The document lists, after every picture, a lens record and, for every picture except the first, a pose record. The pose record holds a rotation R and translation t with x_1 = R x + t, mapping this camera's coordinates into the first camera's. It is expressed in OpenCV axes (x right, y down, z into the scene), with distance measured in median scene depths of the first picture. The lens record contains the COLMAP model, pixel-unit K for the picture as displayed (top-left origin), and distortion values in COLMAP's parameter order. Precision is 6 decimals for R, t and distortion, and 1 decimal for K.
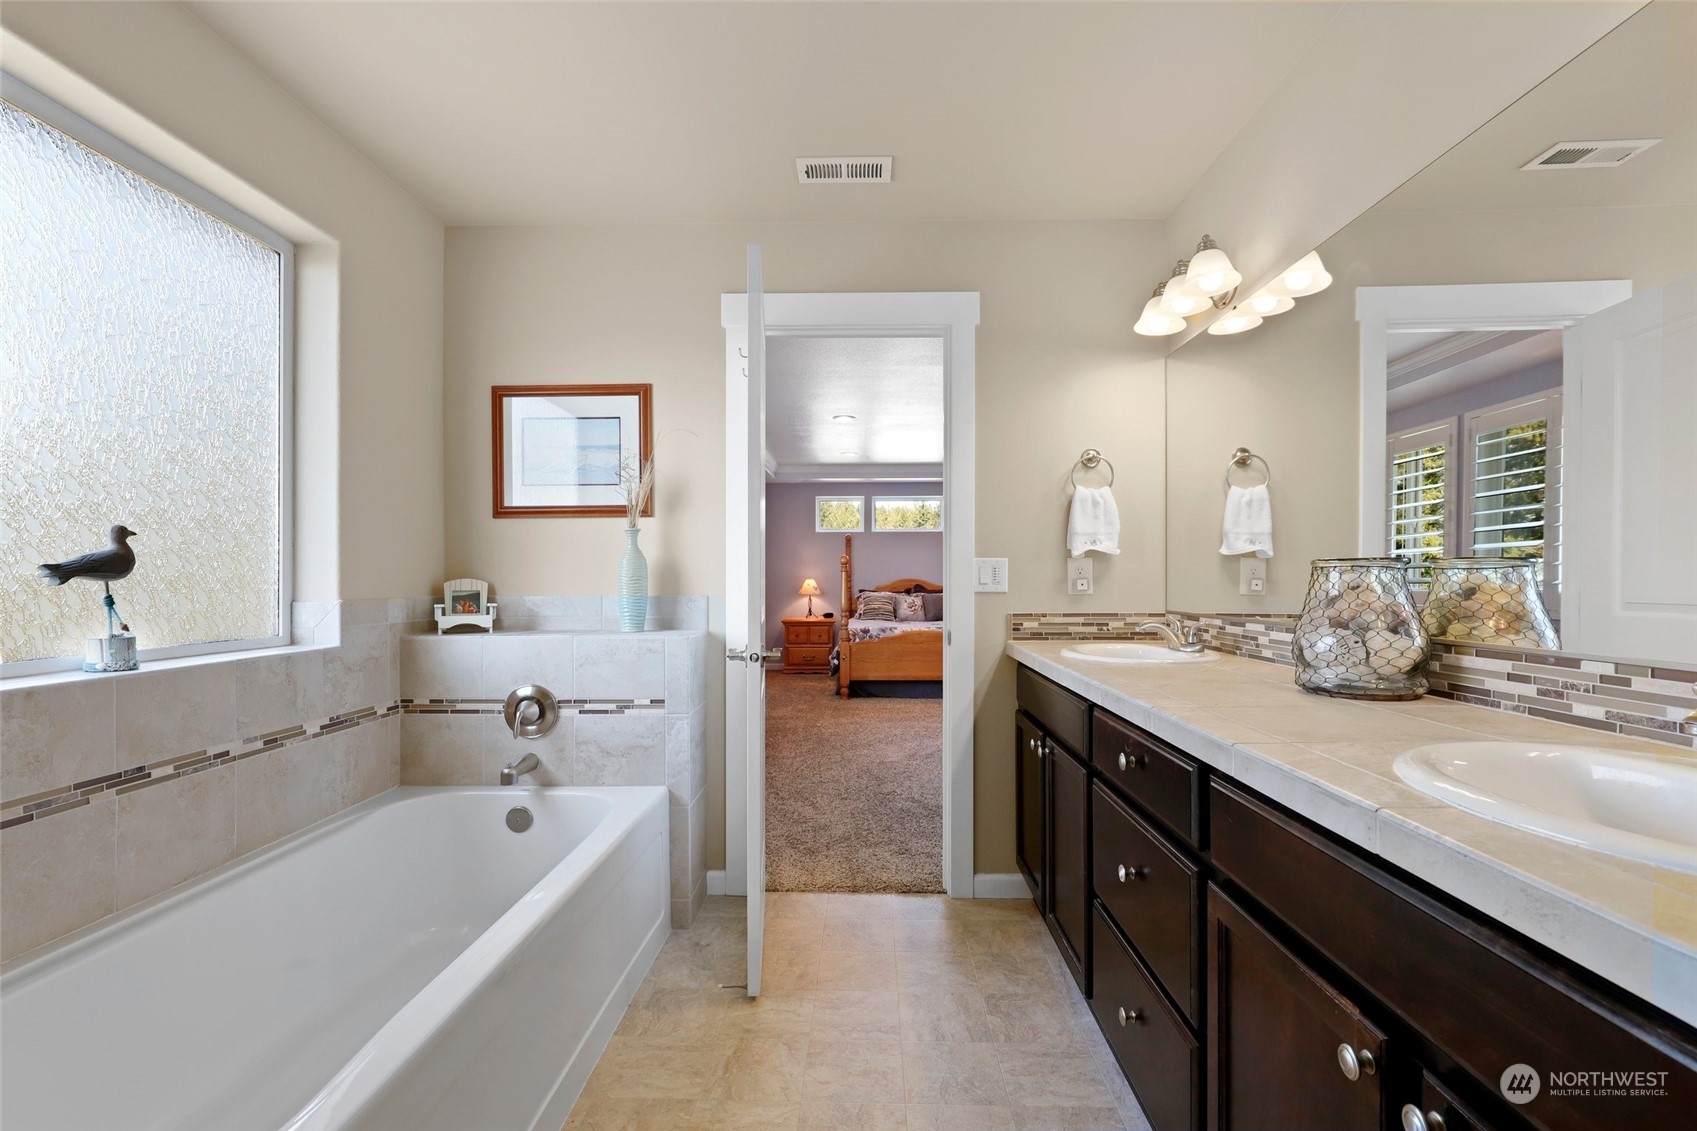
lens RADIAL K [[766.8, 0, 836.3], [0, 766.8, 578.5], [0, 0, 1]] dist [0.001420, 0.000347]
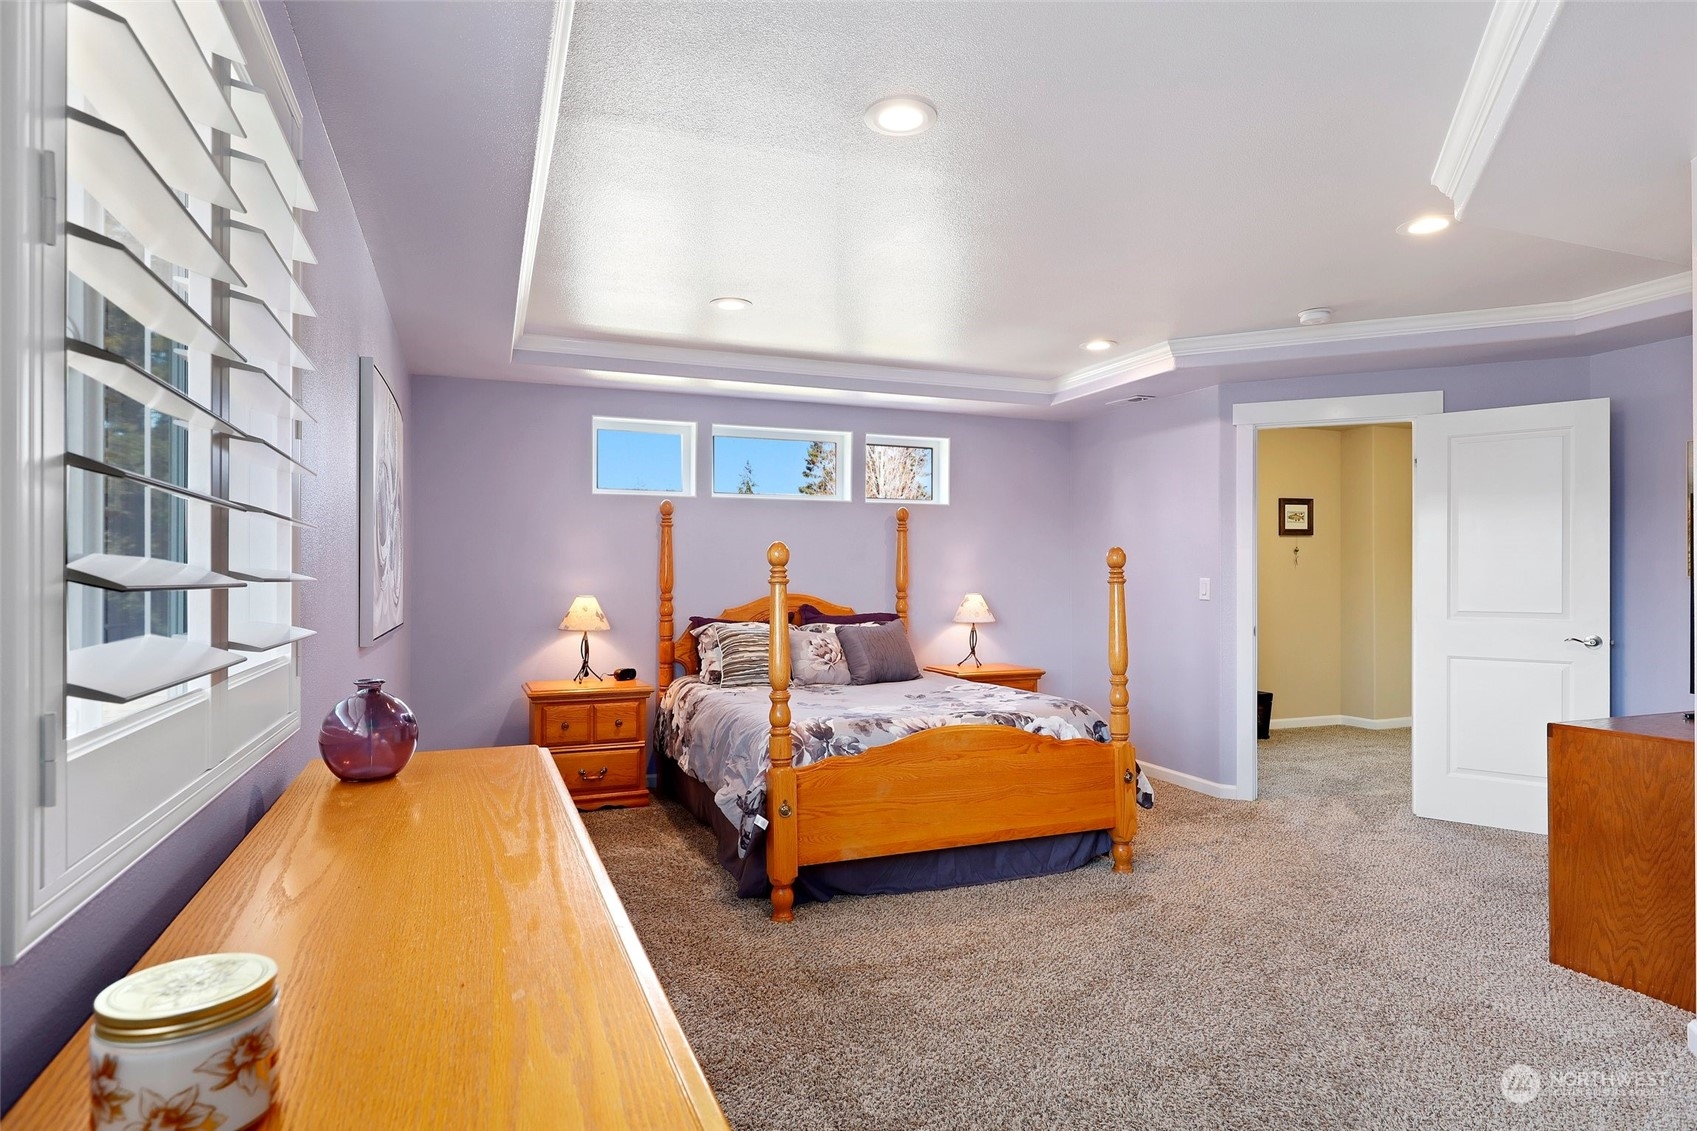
lens RADIAL K [[961.7, 0, 846.0], [0, 961.7, 571.1], [0, 0, 1]] dist [-0.000904, -0.000015]
pose [[0.924915, 0.002521, 0.380165, -0.108683], [0.002036, 0.999931, -0.011584, -0.007575], [-0.380168, 0.011488, 0.924846, 0.413417]]
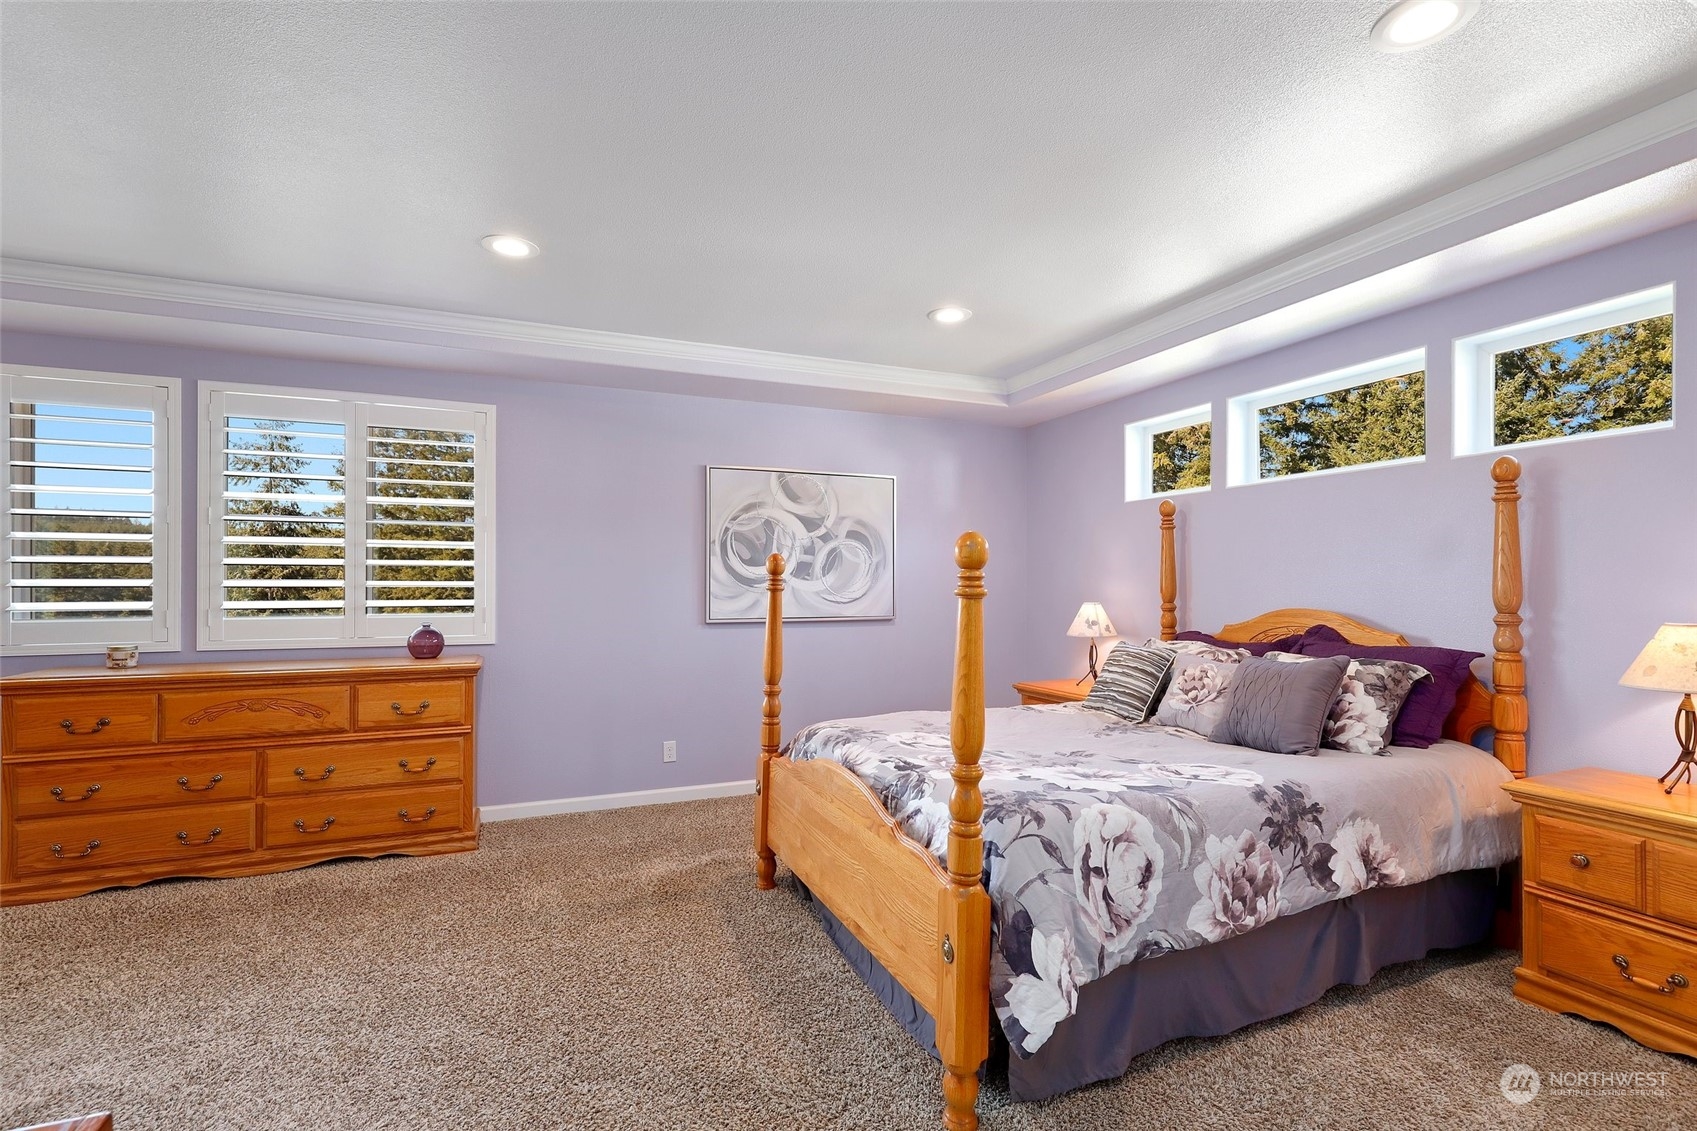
lens RADIAL K [[766.8, 0, 848.1], [0, 766.8, 574.2], [0, 0, 1]] dist [0.001420, 0.000347]
pose [[0.424166, -0.006422, -0.905561, 0.329919], [-0.008843, 0.999898, -0.011233, -0.010258], [0.905541, 0.012772, 0.424066, 0.665052]]
